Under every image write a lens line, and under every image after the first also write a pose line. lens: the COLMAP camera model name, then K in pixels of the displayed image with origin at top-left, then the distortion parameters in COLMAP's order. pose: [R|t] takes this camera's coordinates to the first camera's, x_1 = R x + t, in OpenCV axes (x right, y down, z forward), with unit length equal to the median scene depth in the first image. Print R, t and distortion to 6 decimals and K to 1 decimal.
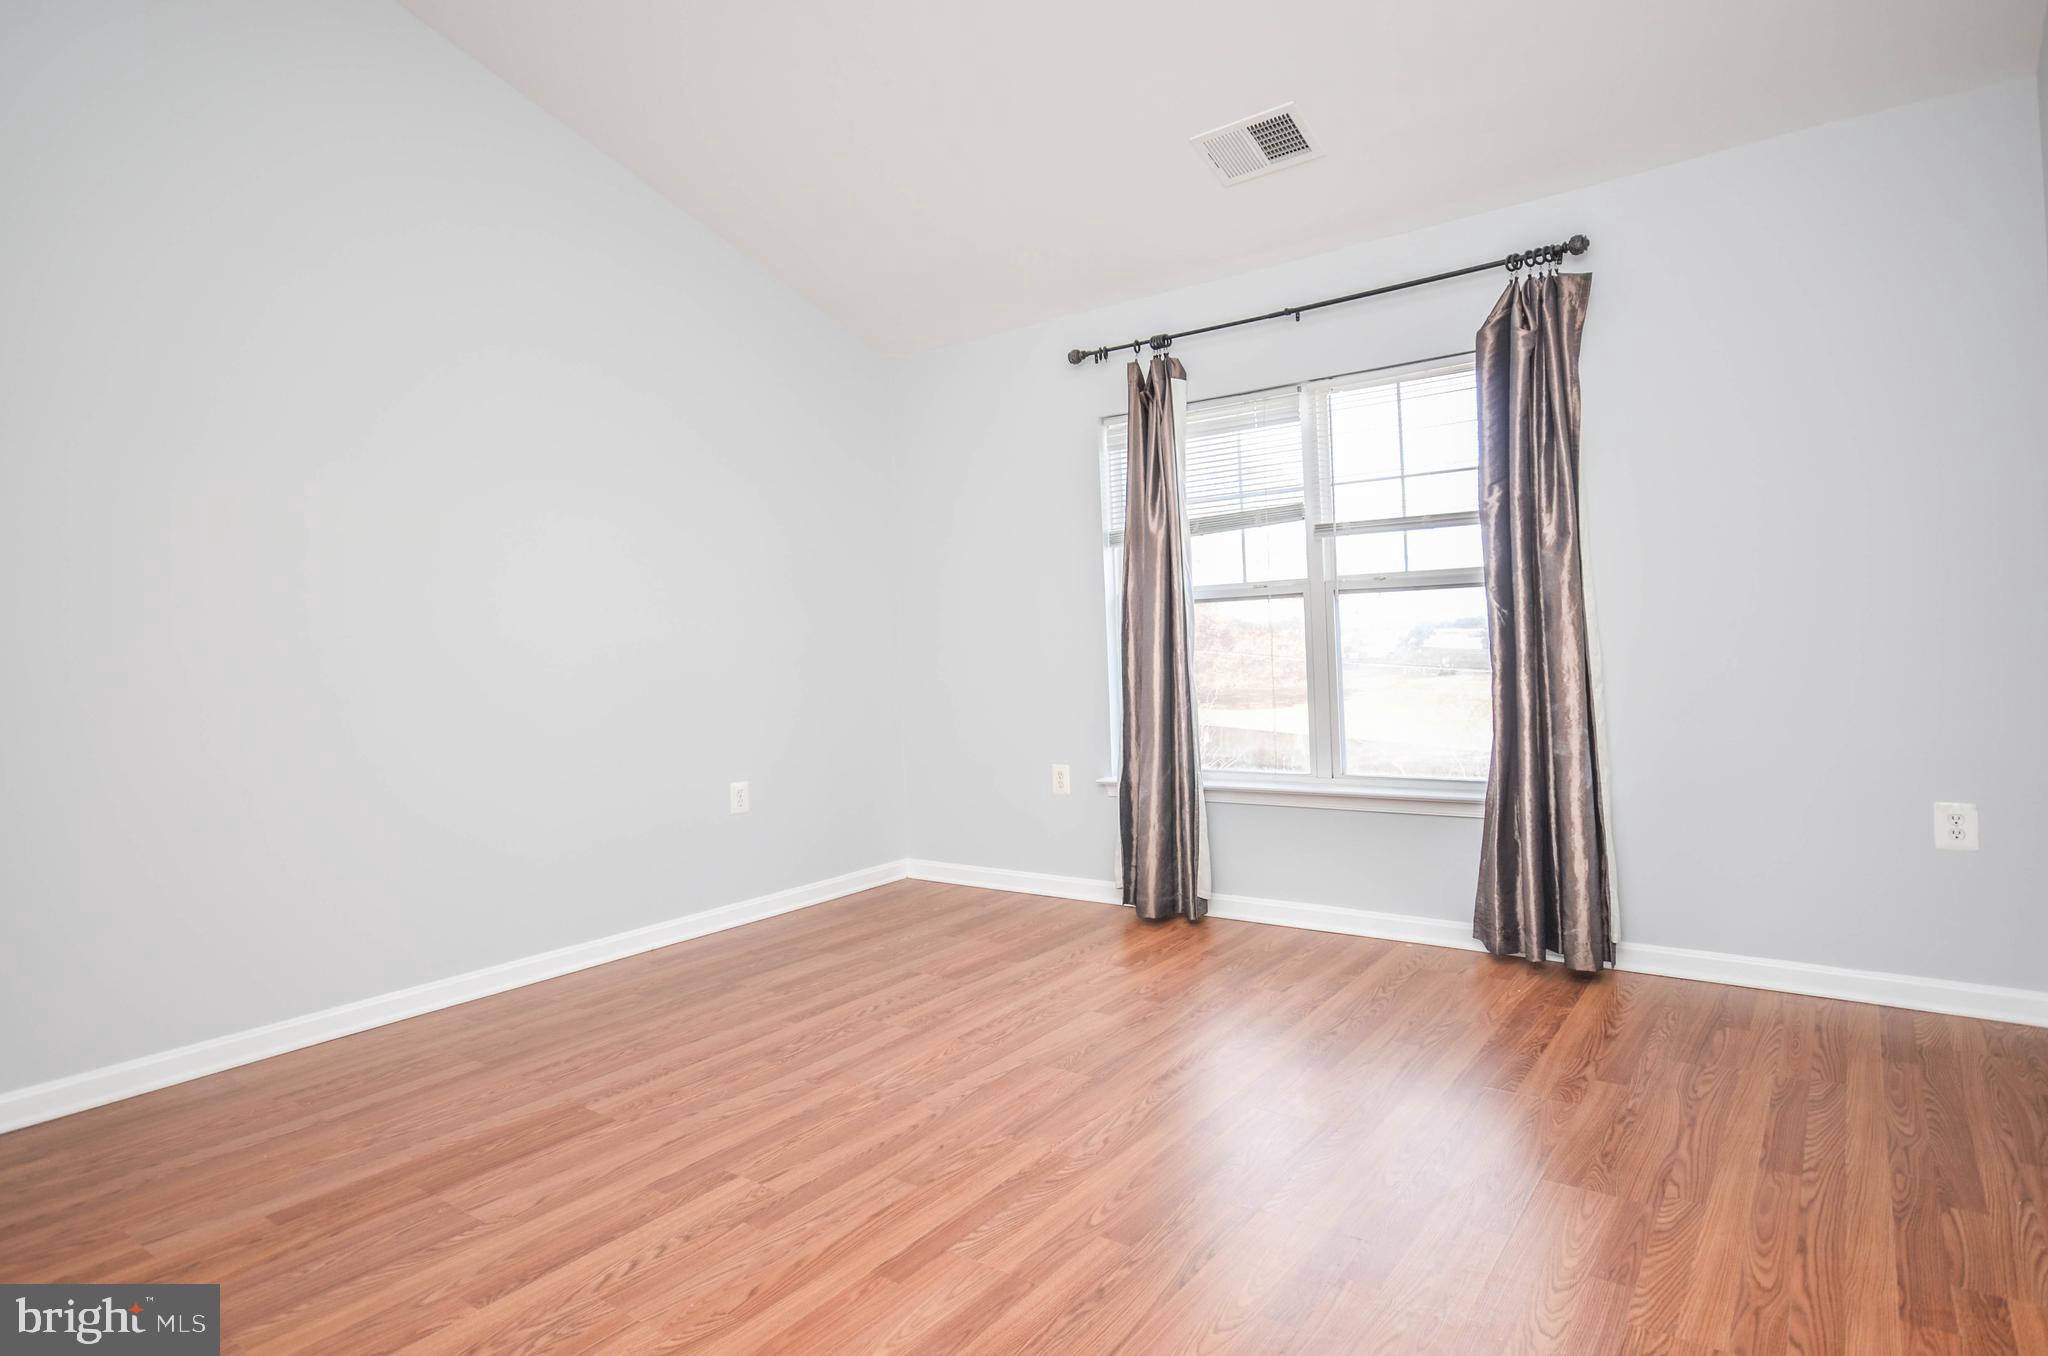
lens RADIAL K [[1113.9, 0, 1054.1], [0, 1113.9, 616.0], [0, 0, 1]] dist [0.007264, 0.000914]
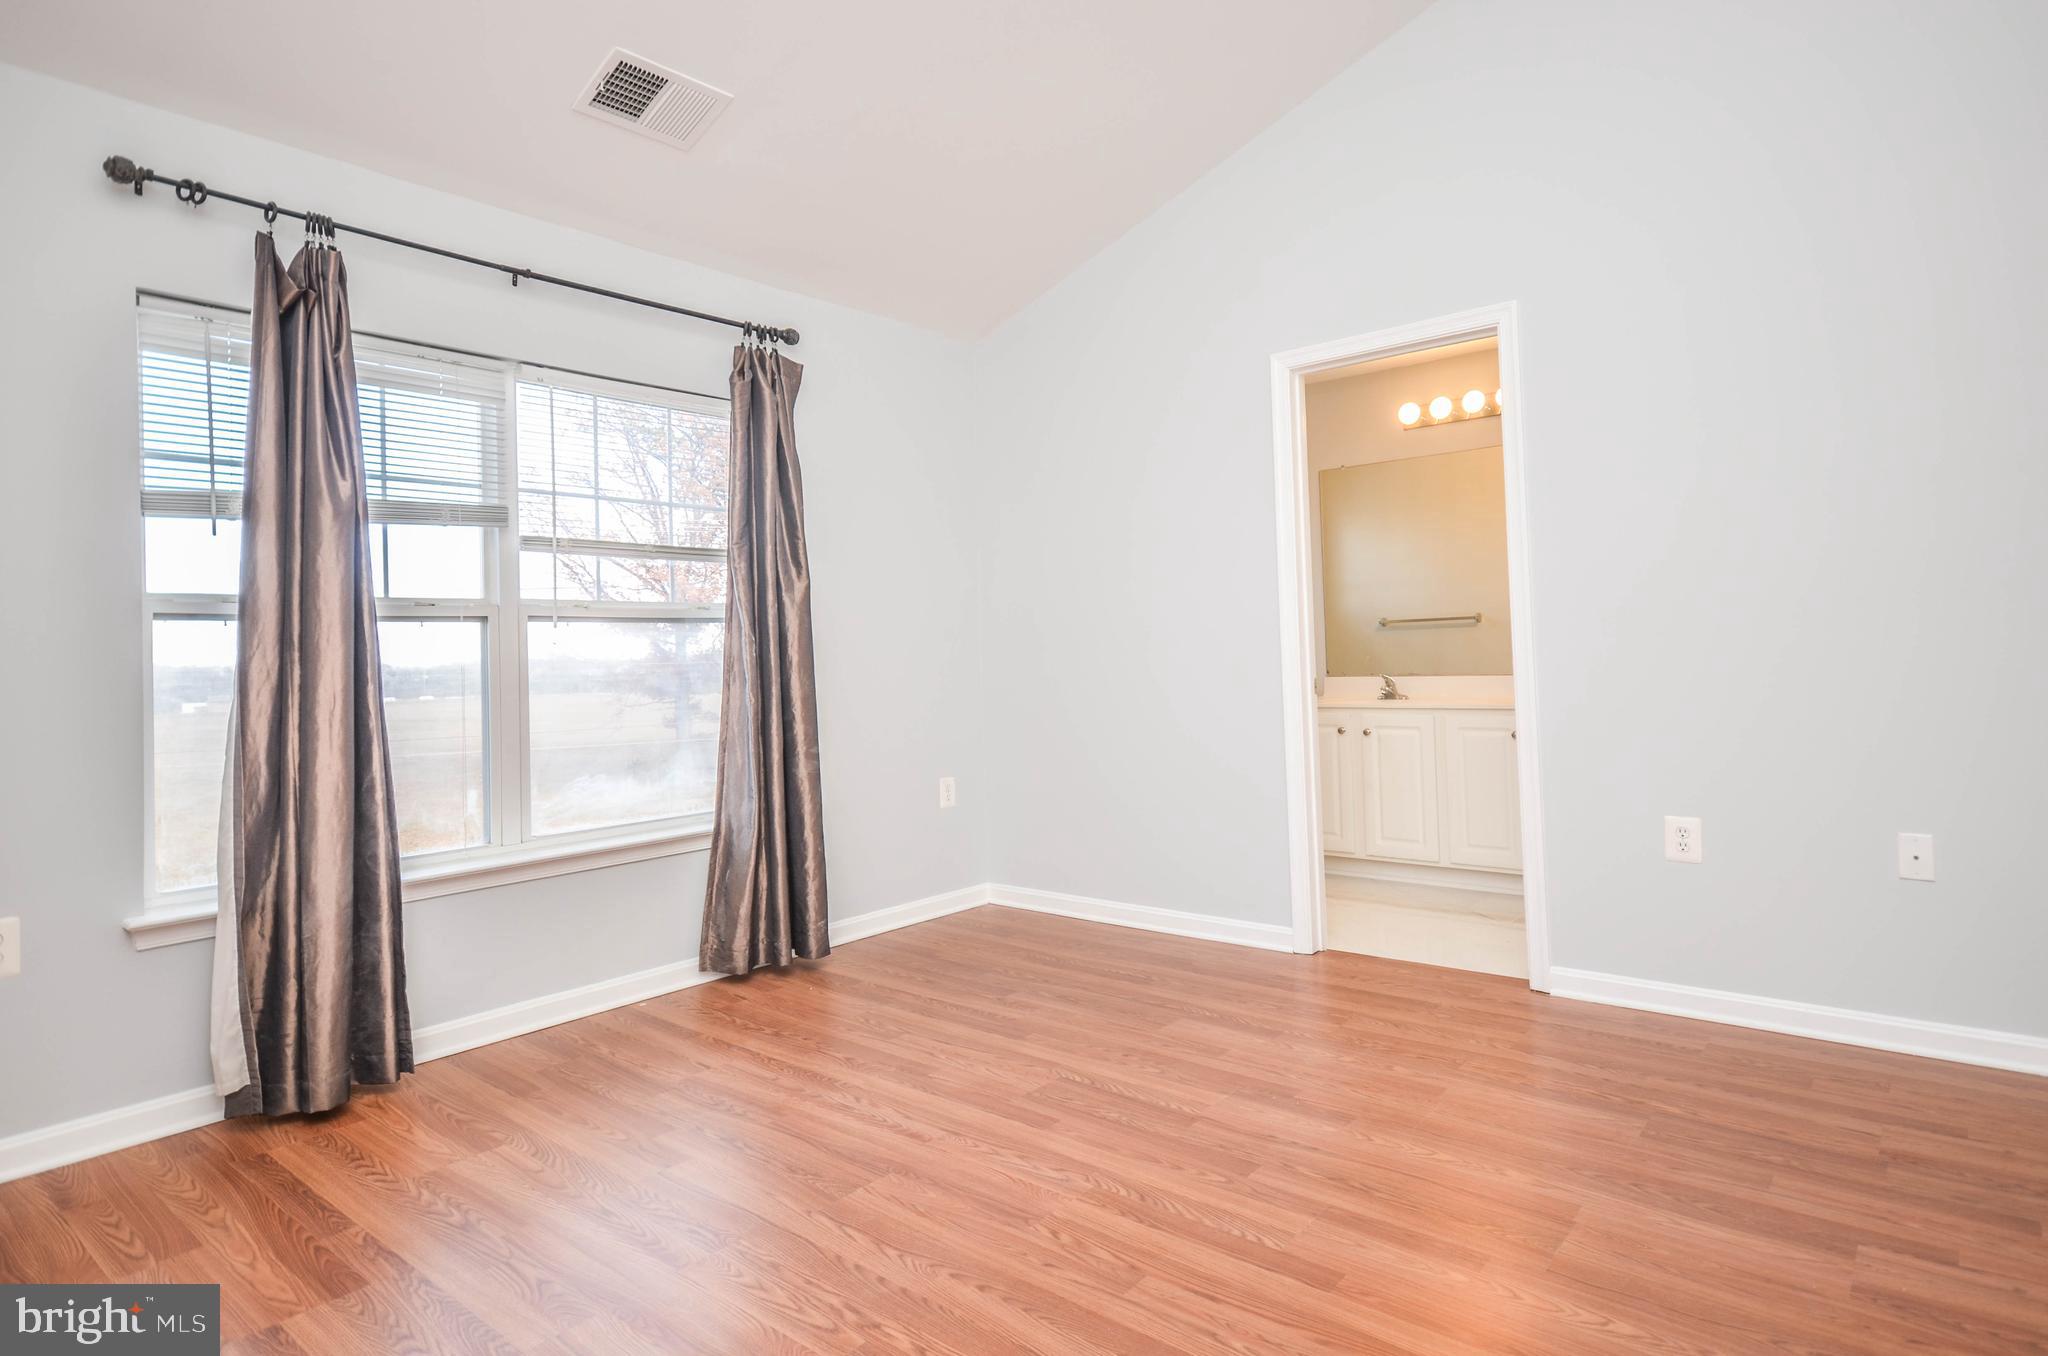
lens RADIAL K [[1094.7, 0, 1054.4], [0, 1094.7, 626.1], [0, 0, 1]] dist [0.014516, -0.000256]
pose [[0.067524, 0.059611, 0.995935, -0.925561], [0.003087, 0.998196, -0.059956, 0.059546], [-0.997713, 0.007123, 0.067218, 0.937829]]
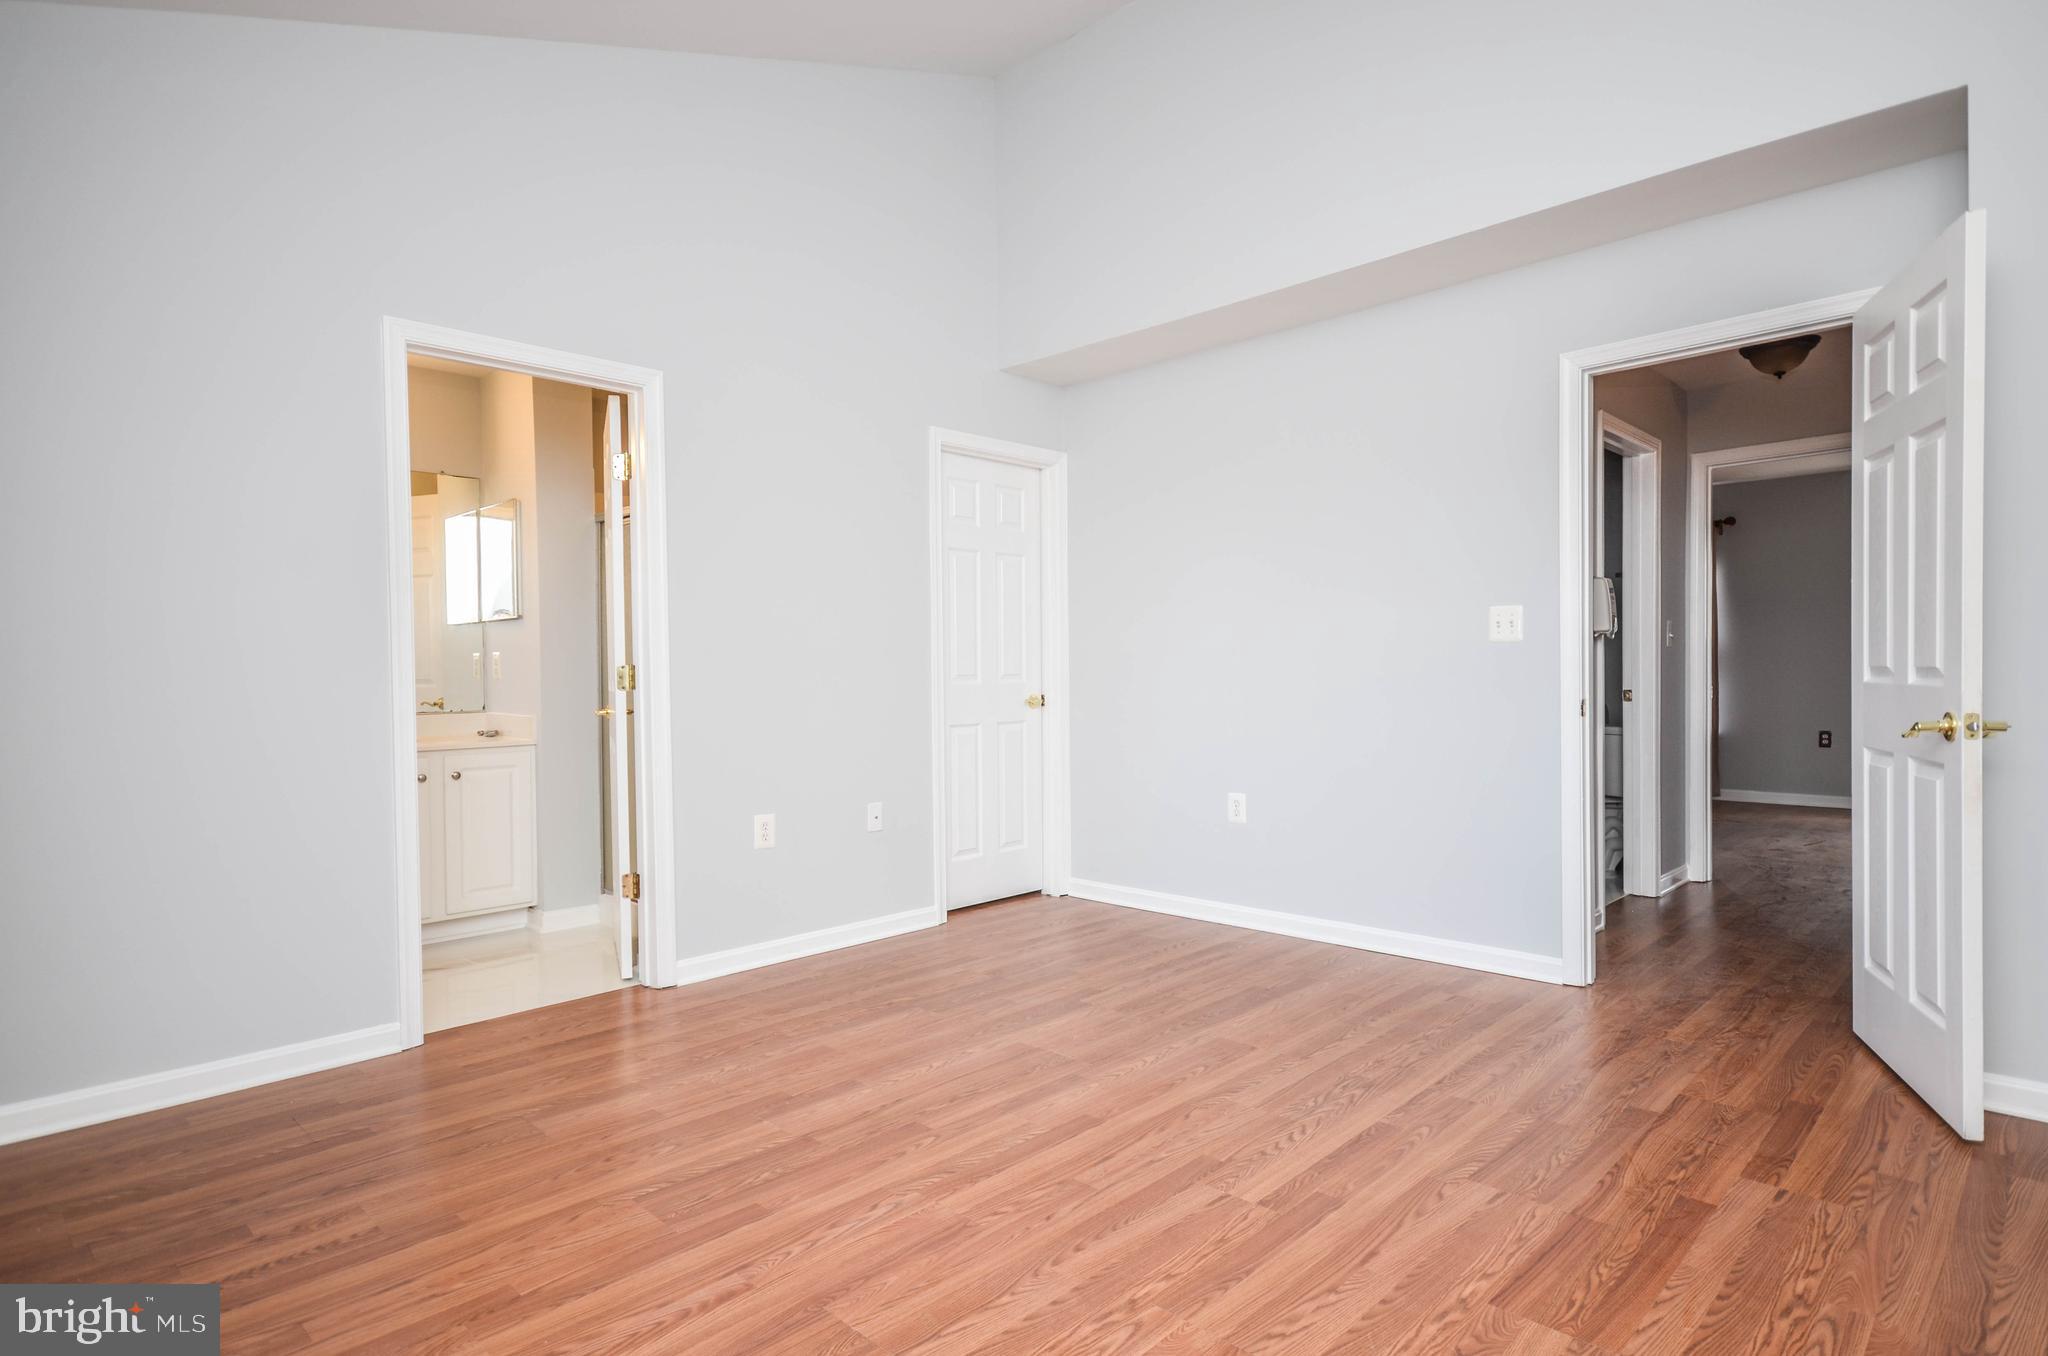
lens RADIAL K [[1077.8, 0, 1036.3], [0, 1077.8, 681.8], [0, 0, 1]] dist [0.011362, -0.000116]
pose [[-0.987998, 0.041849, 0.148688, -0.240946], [0.039027, 0.998999, -0.021849, 0.056222], [-0.149454, -0.015783, -0.988643, 1.882209]]
